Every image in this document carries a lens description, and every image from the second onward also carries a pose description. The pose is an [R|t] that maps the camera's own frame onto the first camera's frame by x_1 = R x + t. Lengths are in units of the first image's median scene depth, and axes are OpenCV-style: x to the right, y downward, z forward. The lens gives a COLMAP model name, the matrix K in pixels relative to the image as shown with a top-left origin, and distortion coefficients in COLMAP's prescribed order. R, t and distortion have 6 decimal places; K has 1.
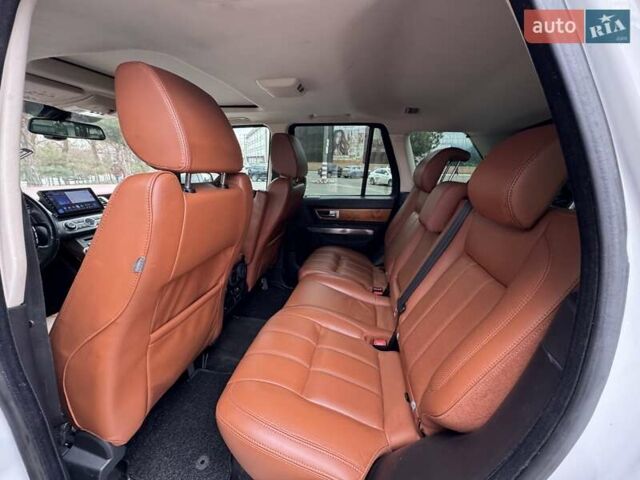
lens RADIAL K [[255.6, 0, 320.0], [0, 255.6, 240.0], [0, 0, 1]] dist [-0.000718, -0.000299]
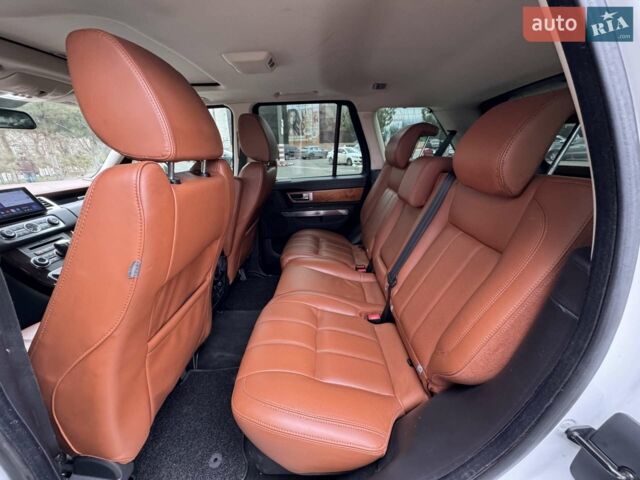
lens RADIAL K [[255.6, 0, 320.0], [0, 255.6, 240.0], [0, 0, 1]] dist [-0.000718, -0.000299]
pose [[0.985627, -0.099067, 0.136839, -0.098721], [0.089685, 0.993283, 0.073115, -0.006655], [-0.143163, -0.059792, 0.987891, 0.018721]]
